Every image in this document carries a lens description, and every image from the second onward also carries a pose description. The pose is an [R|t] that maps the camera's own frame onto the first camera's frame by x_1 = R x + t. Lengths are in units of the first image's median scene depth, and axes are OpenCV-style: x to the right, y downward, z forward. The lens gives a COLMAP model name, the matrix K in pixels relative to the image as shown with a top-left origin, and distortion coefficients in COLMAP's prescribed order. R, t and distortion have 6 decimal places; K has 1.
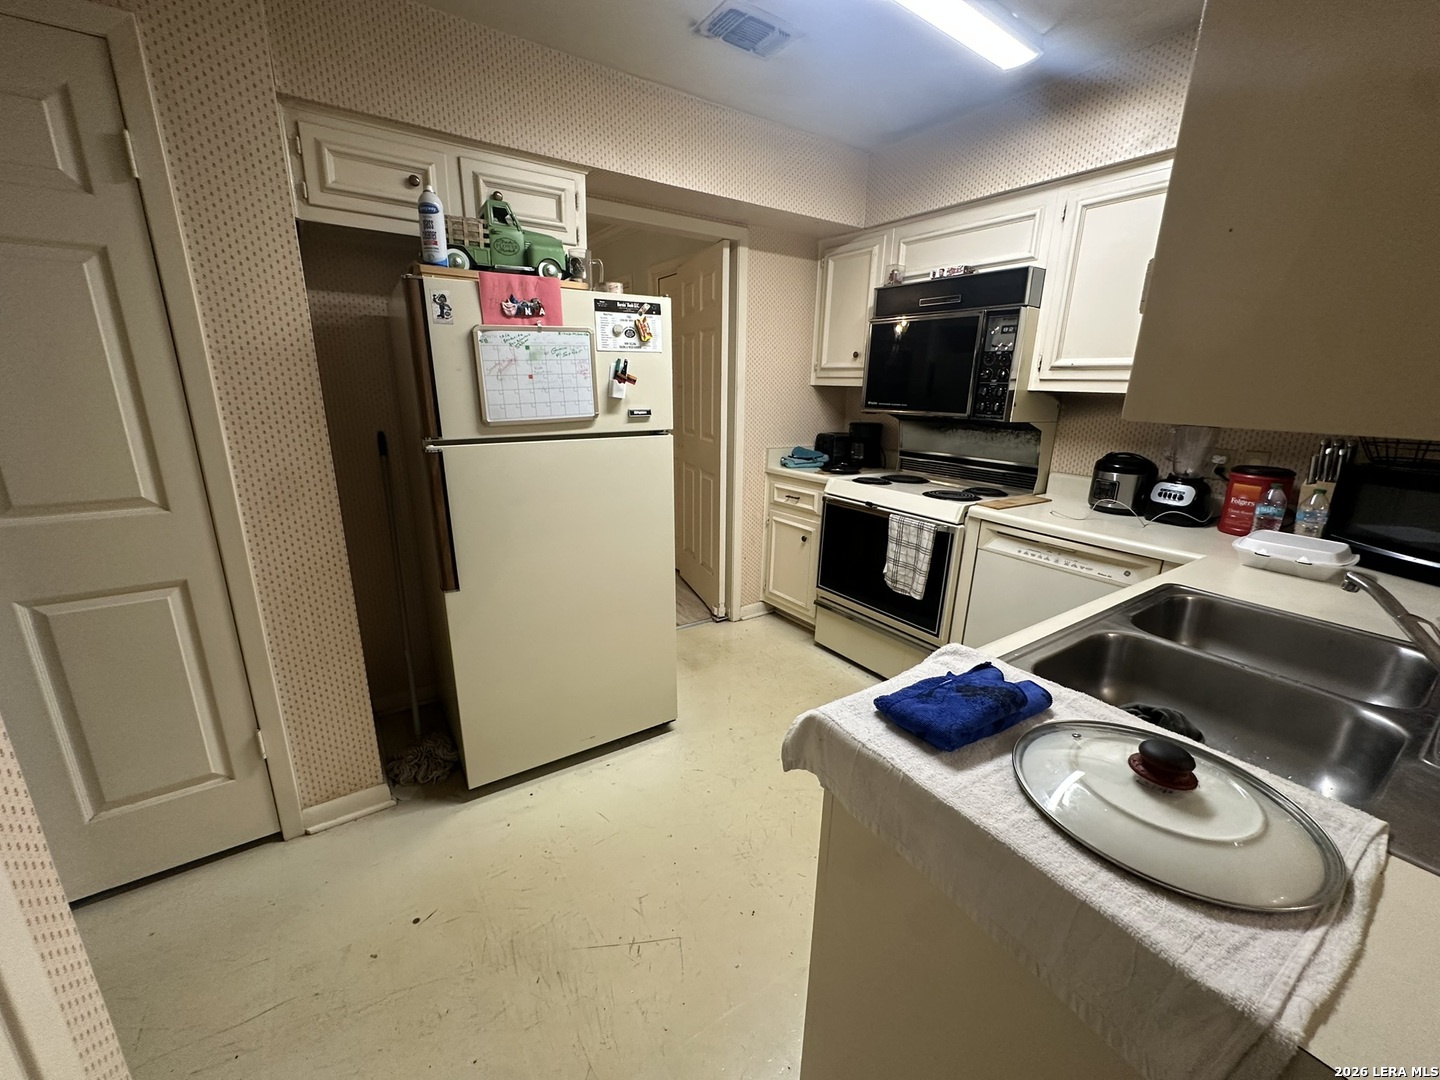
lens RADIAL K [[578.2, 0, 718.5], [0, 578.2, 538.8], [0, 0, 1]] dist [-0.001693, -0.000212]
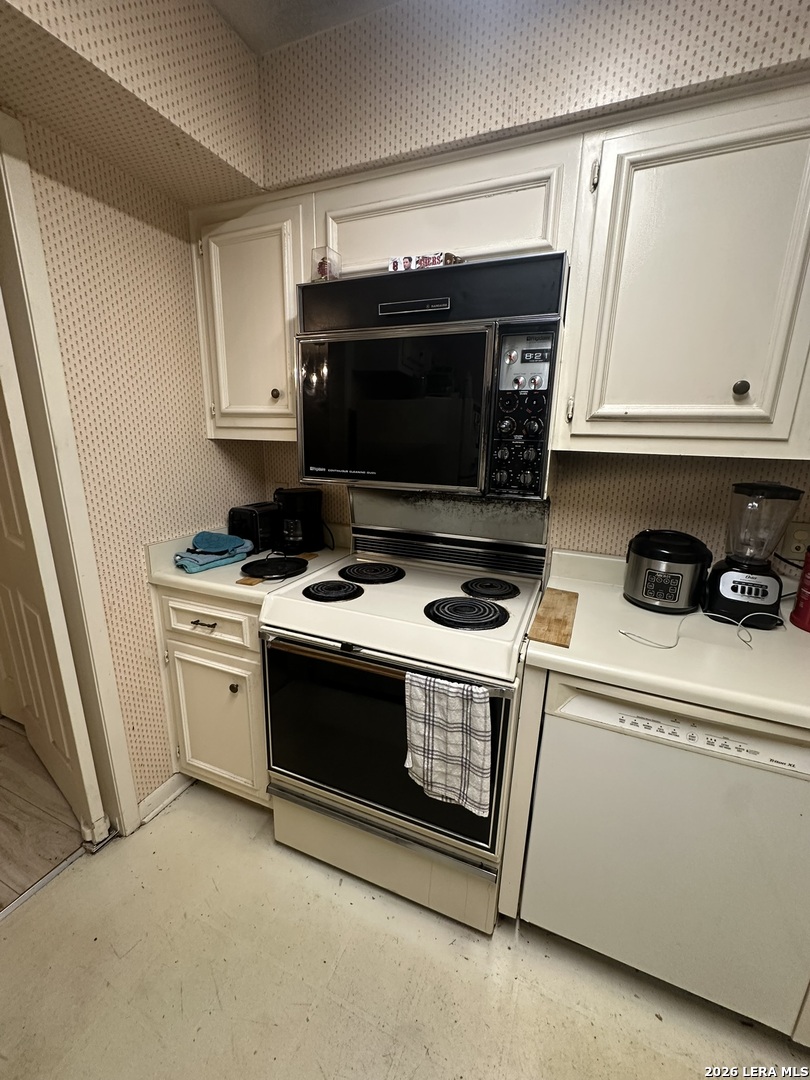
lens RADIAL K [[433.6, 0, 403.8], [0, 433.6, 538.1], [0, 0, 1]] dist [-0.001693, -0.000212]
pose [[0.844349, -0.131499, 0.519406, 0.085552], [0.137096, 0.990167, 0.027817, -0.153079], [-0.517957, 0.047721, 0.854075, 0.523584]]
